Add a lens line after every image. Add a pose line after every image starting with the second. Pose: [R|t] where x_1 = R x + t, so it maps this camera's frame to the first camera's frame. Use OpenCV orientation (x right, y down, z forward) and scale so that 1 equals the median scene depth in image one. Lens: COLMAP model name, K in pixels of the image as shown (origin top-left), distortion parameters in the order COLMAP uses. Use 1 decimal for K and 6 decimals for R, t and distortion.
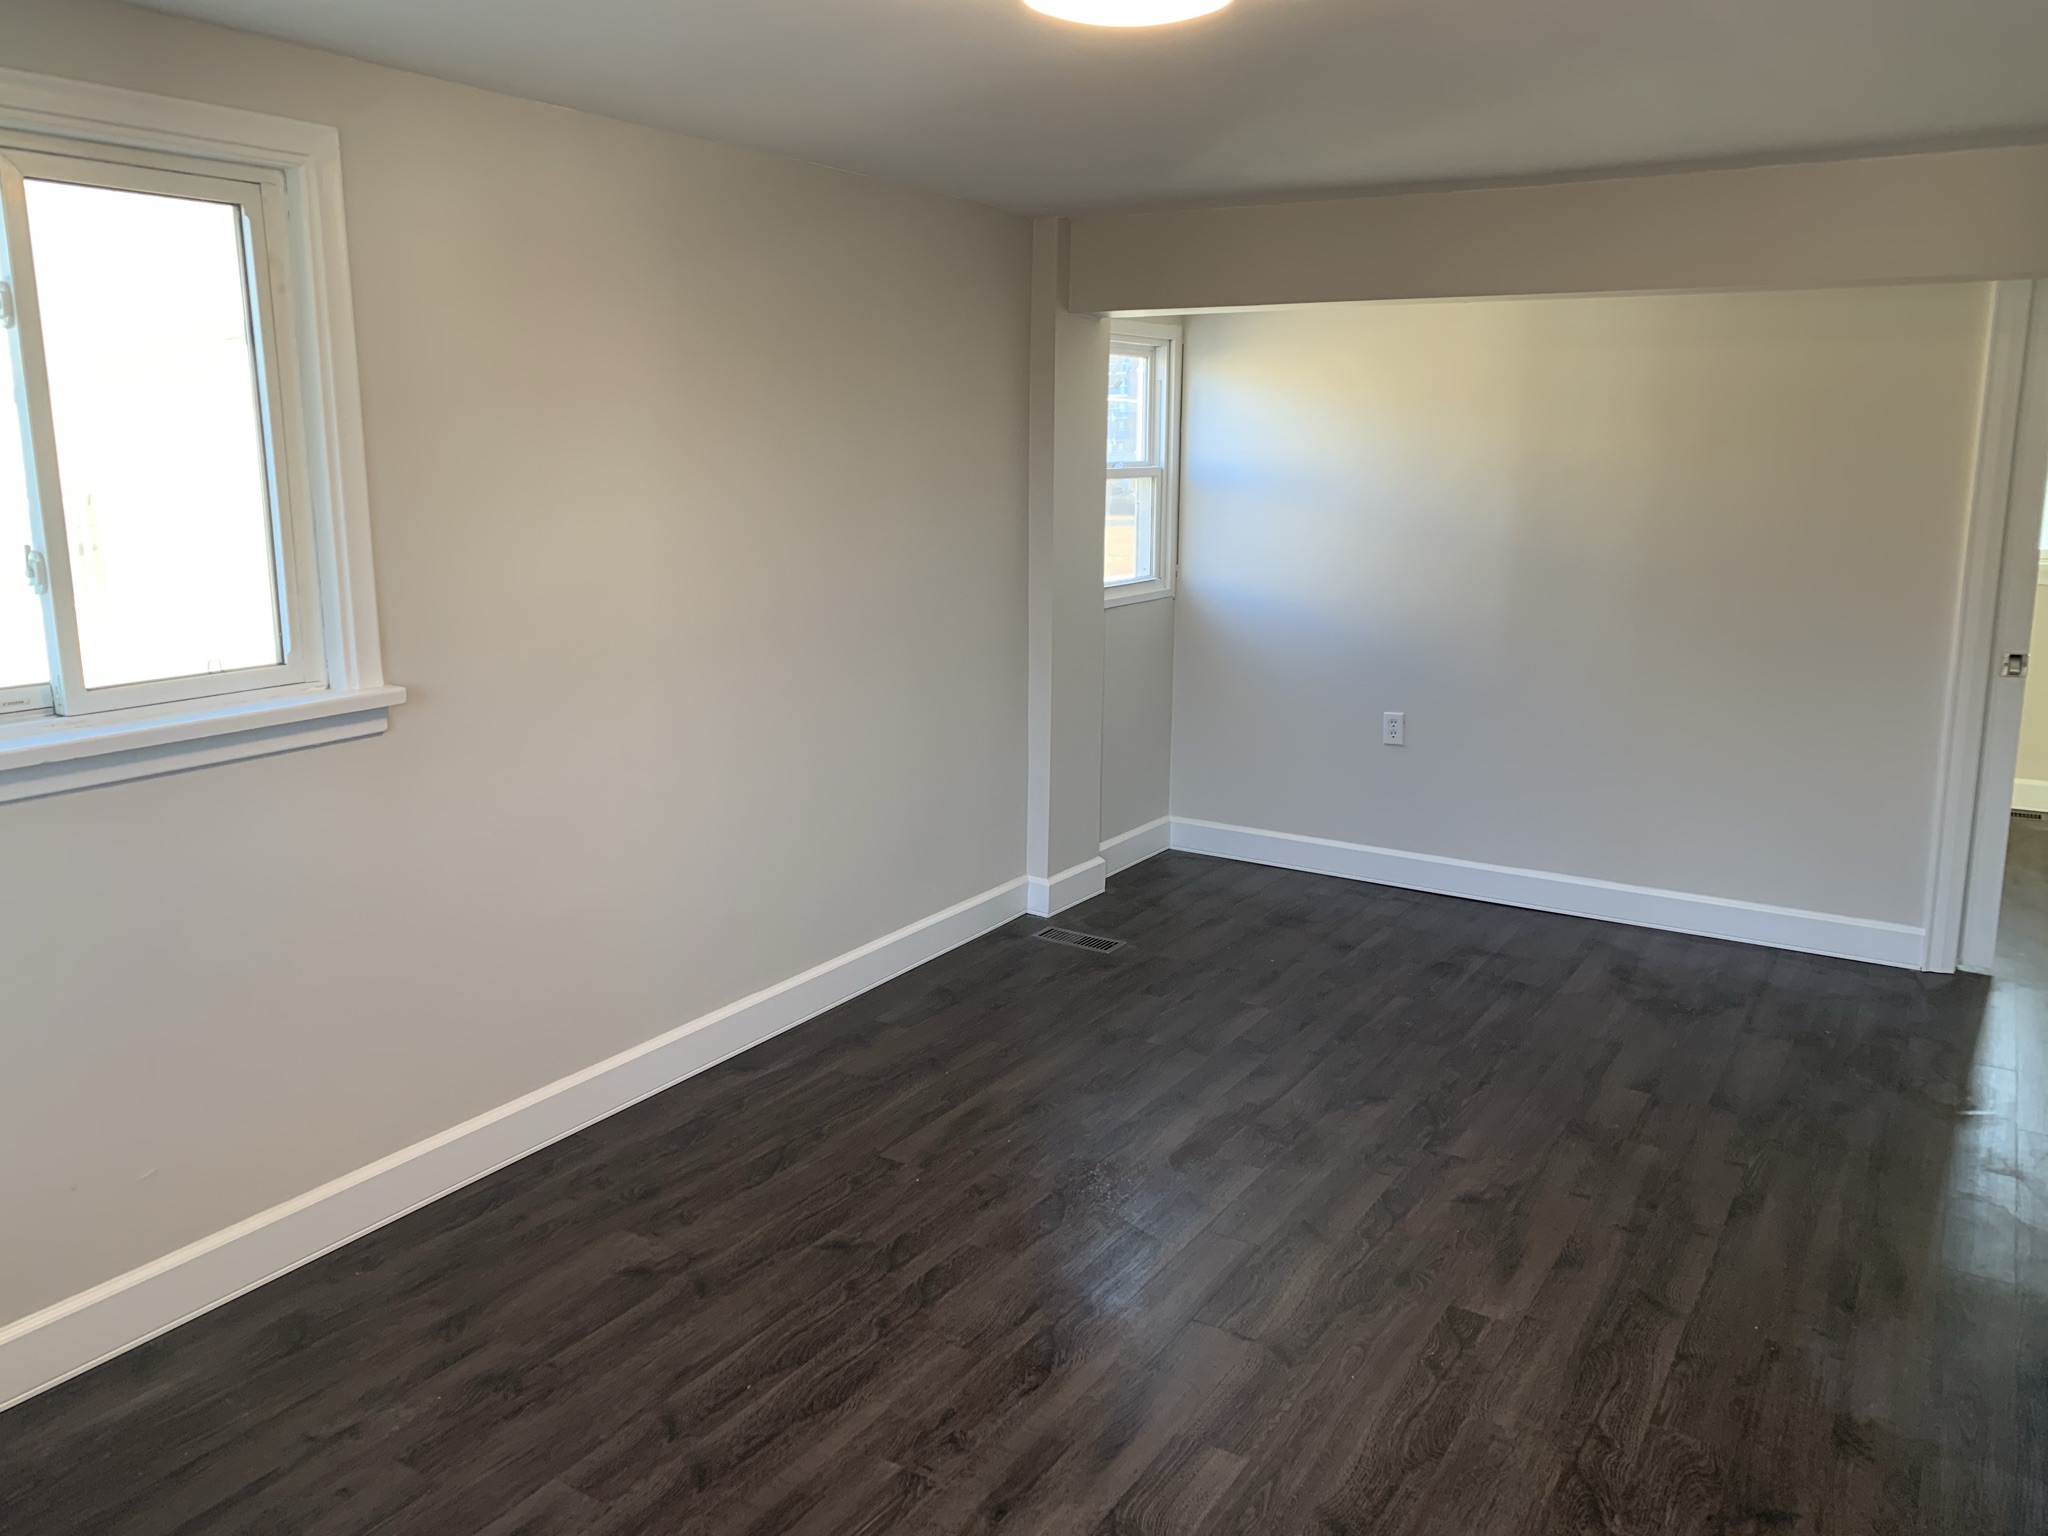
lens RADIAL K [[1568.8, 0, 1032.7], [0, 1568.8, 736.4], [0, 0, 1]] dist [0.020298, 0.000562]
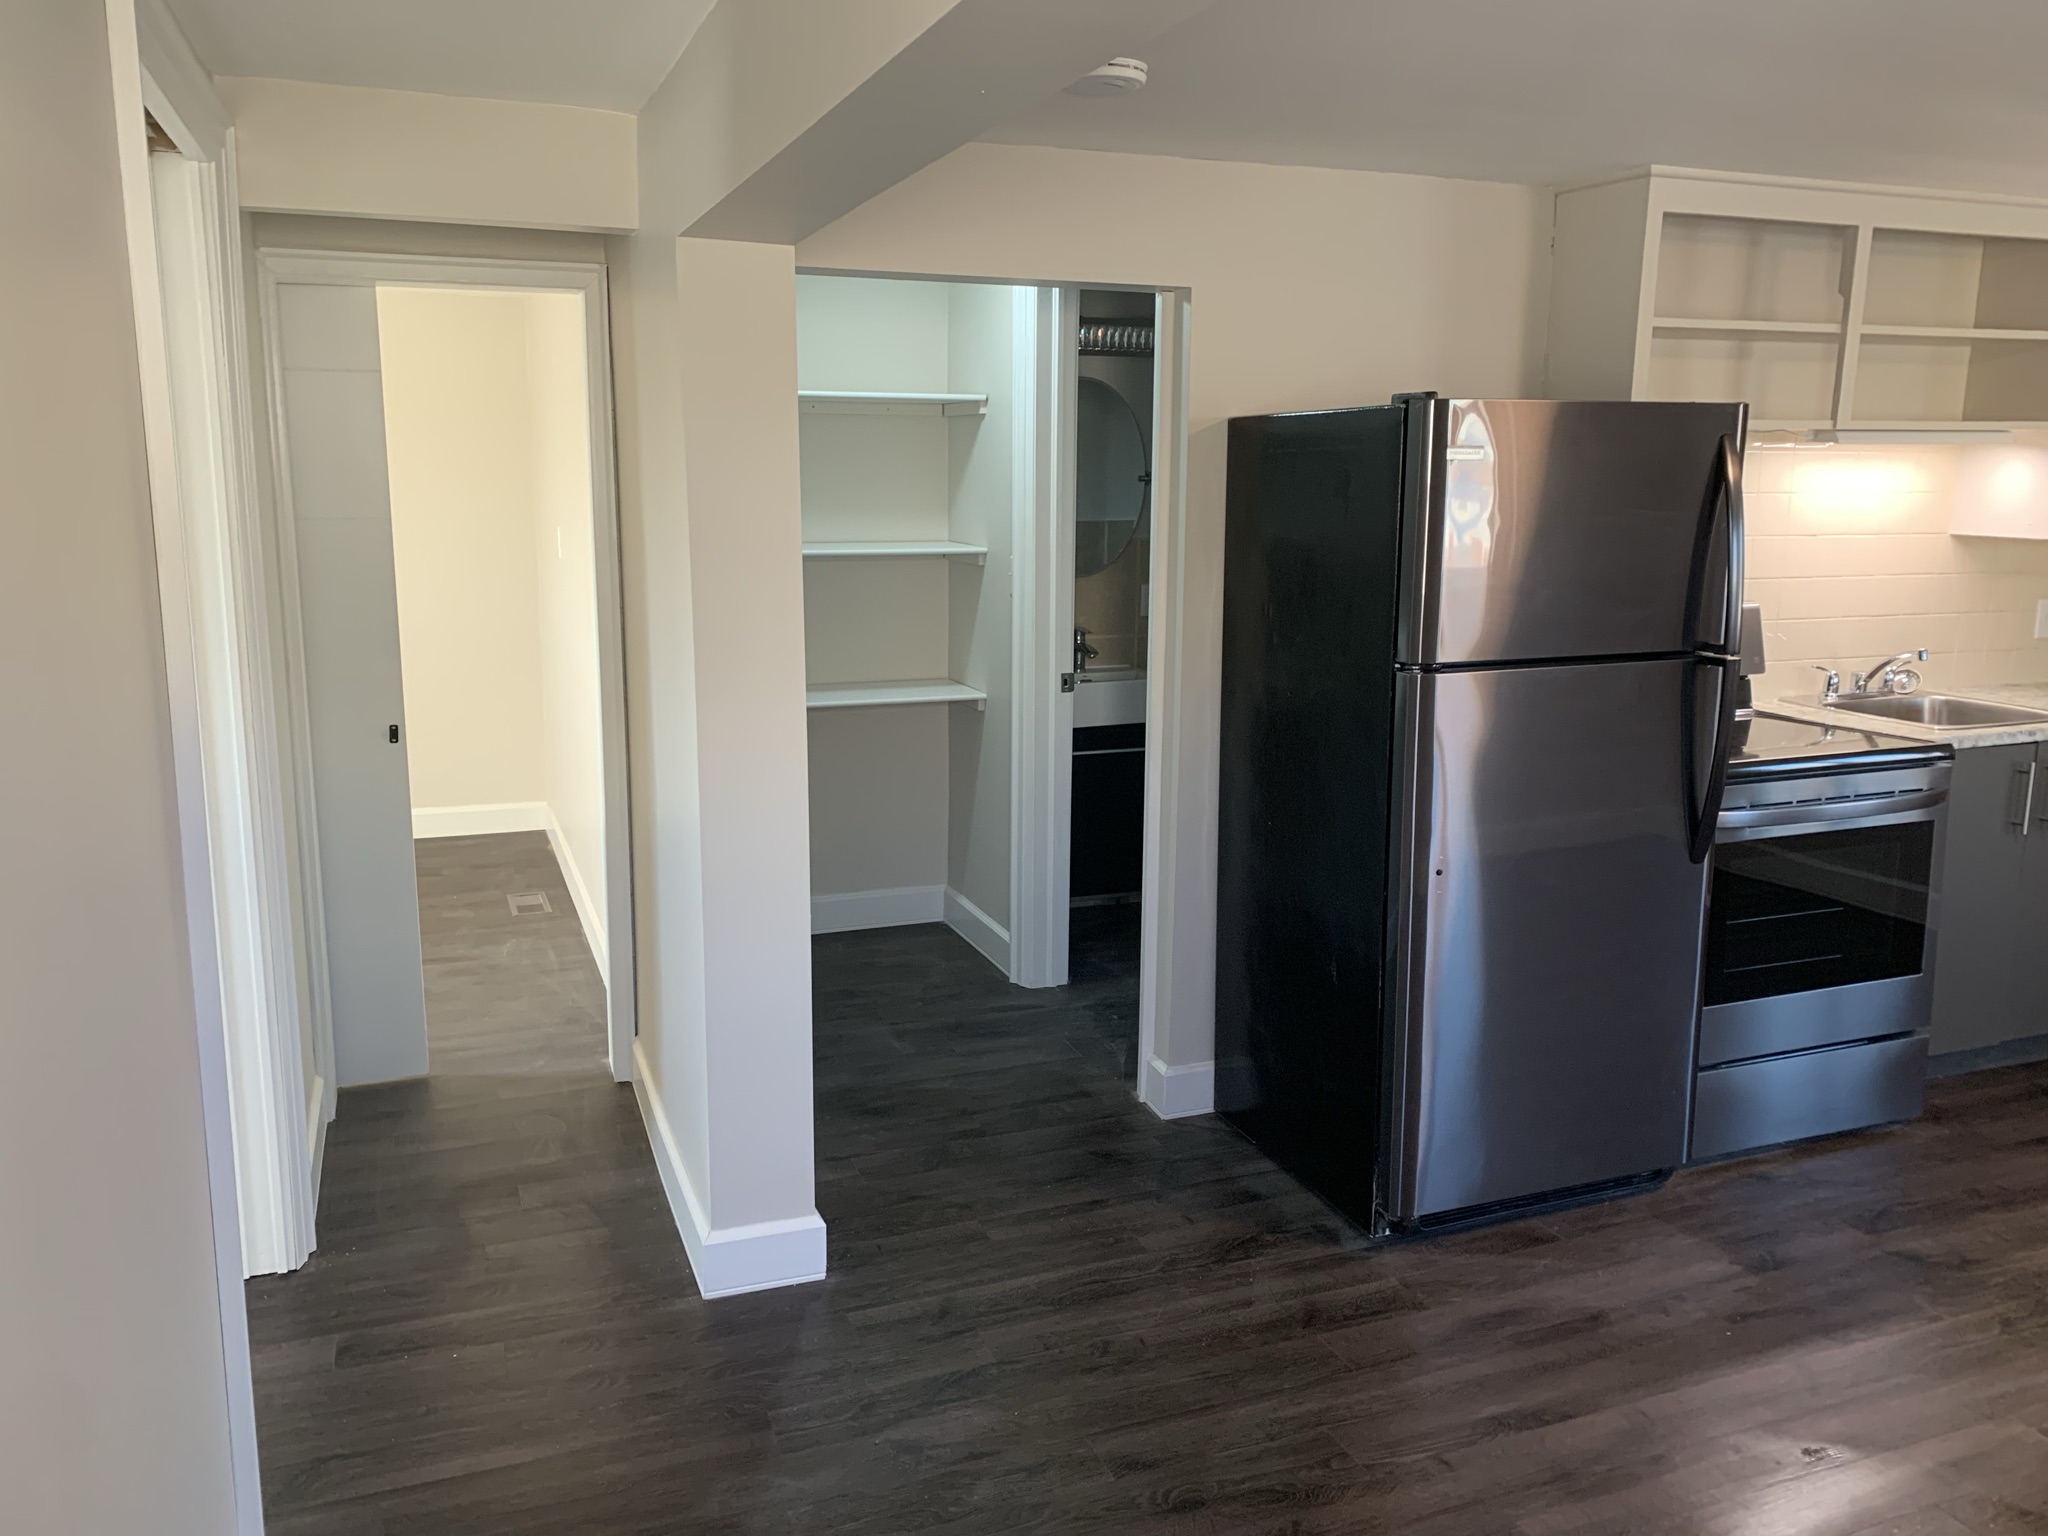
lens RADIAL K [[1562.9, 0, 1010.3], [0, 1562.9, 748.9], [0, 0, 1]] dist [0.040052, -0.031274]
pose [[-0.788517, -0.116251, 0.603926, 0.228437], [0.109148, 0.939933, 0.323438, -0.323861], [-0.605250, 0.320954, -0.728465, 1.718867]]
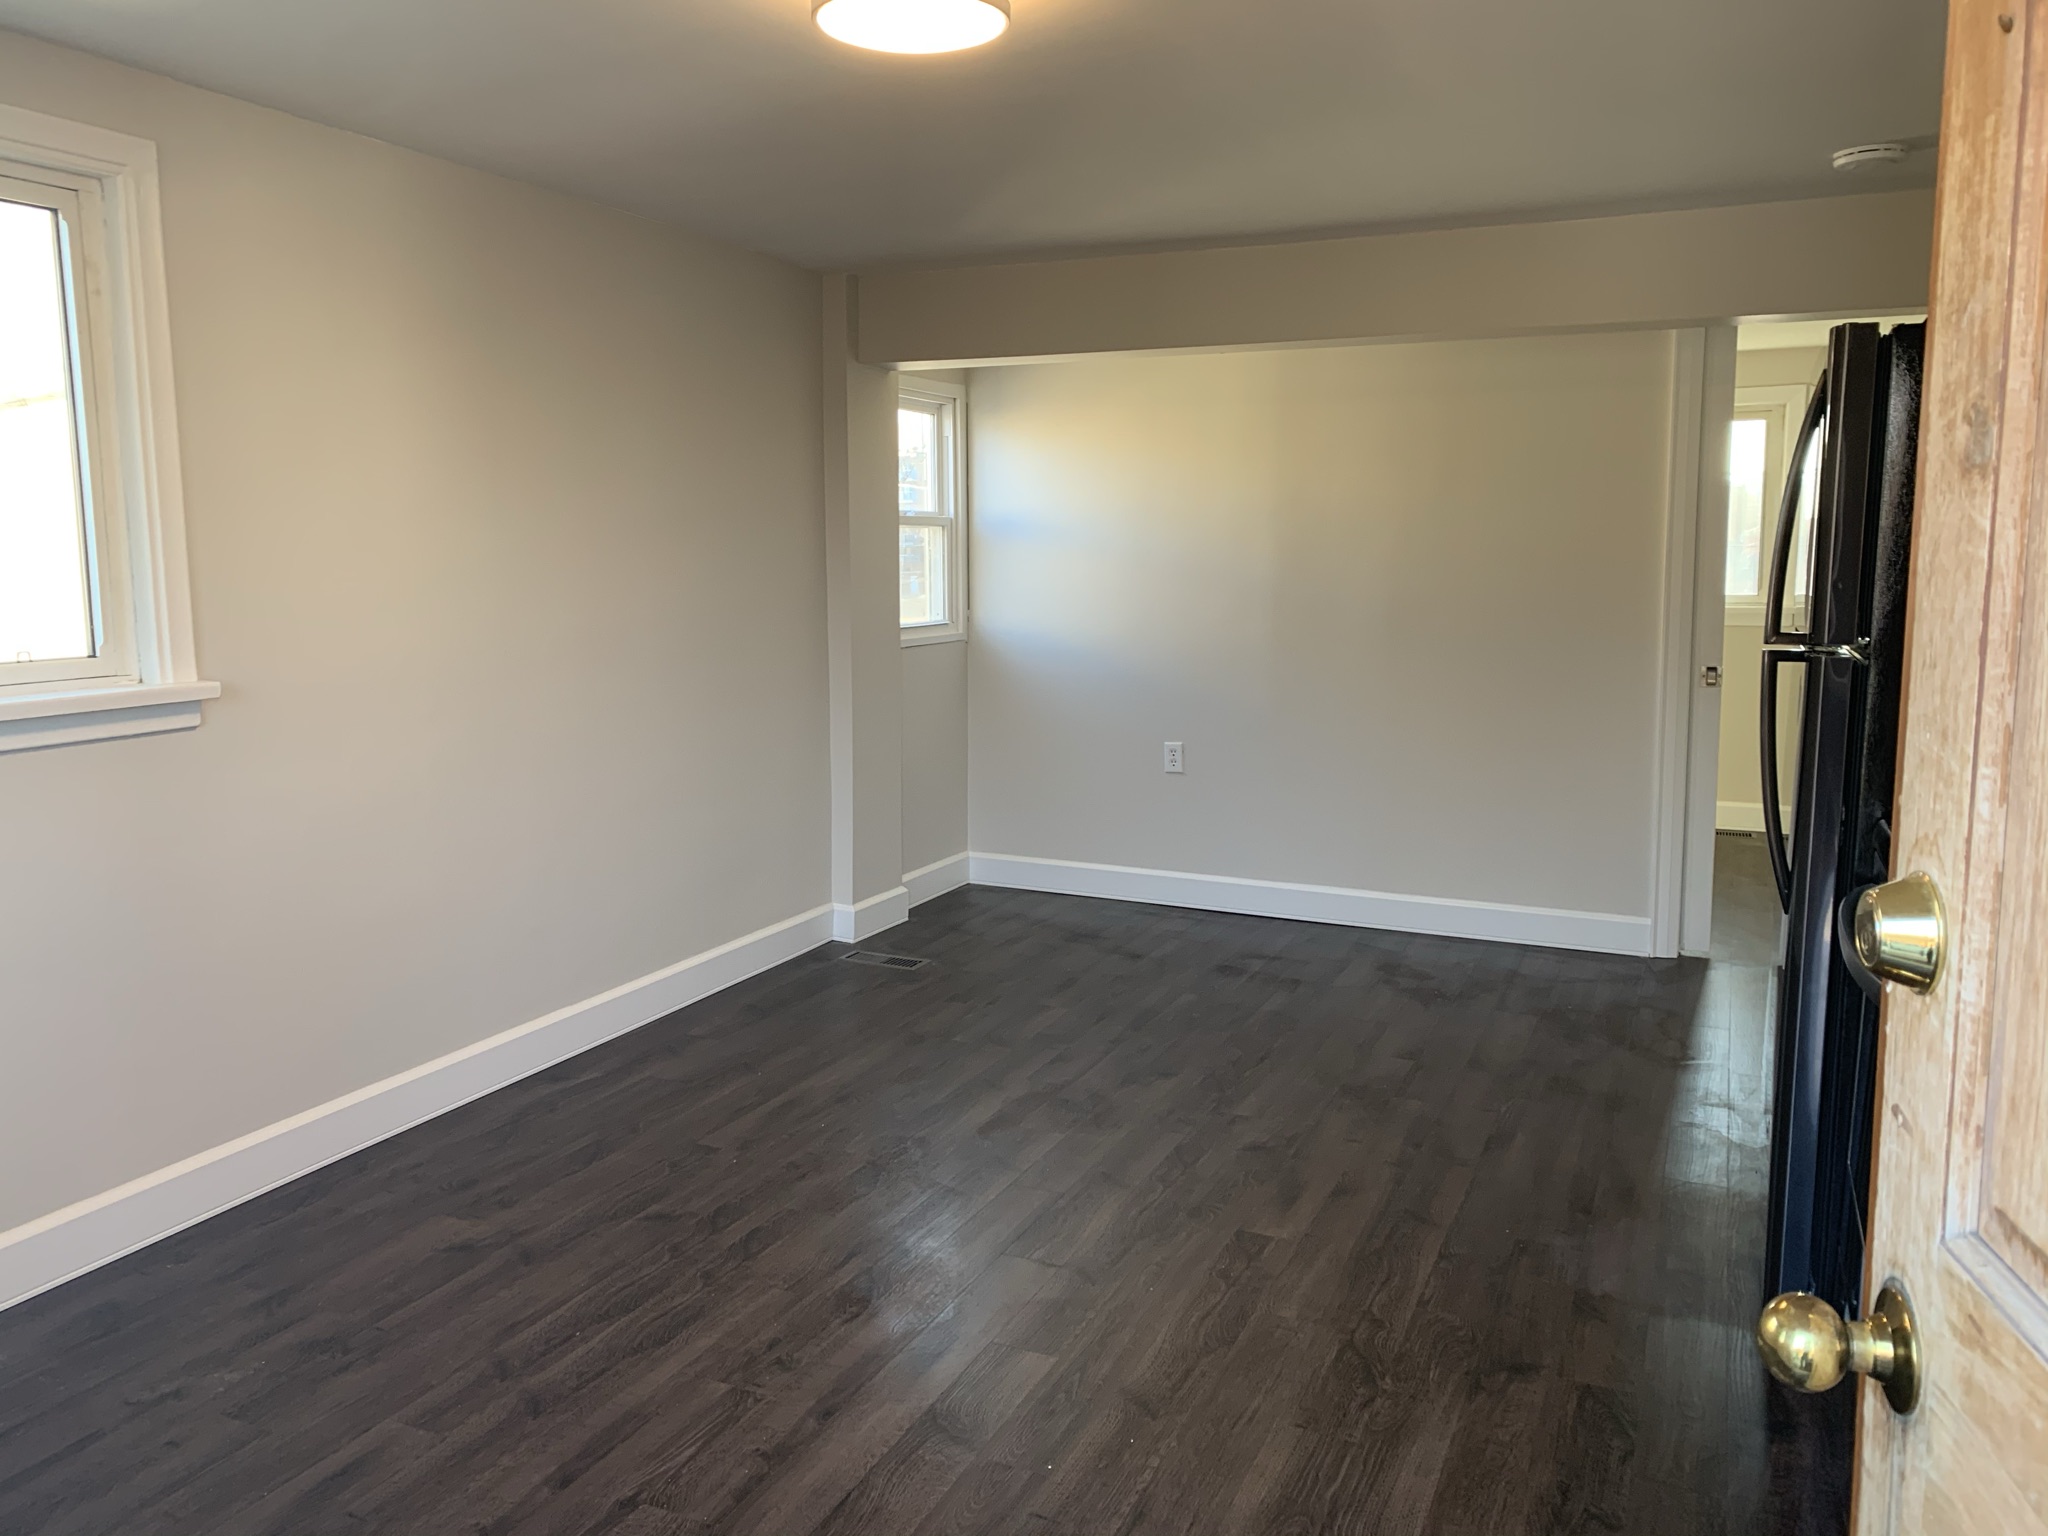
lens RADIAL K [[1562.9, 0, 1010.3], [0, 1562.9, 748.9], [0, 0, 1]] dist [0.040052, -0.031274]
pose [[0.992748, -0.022962, 0.118001, -0.009724], [0.030257, 0.997715, -0.060407, 0.084064], [-0.116344, 0.063539, 0.991174, -0.067412]]
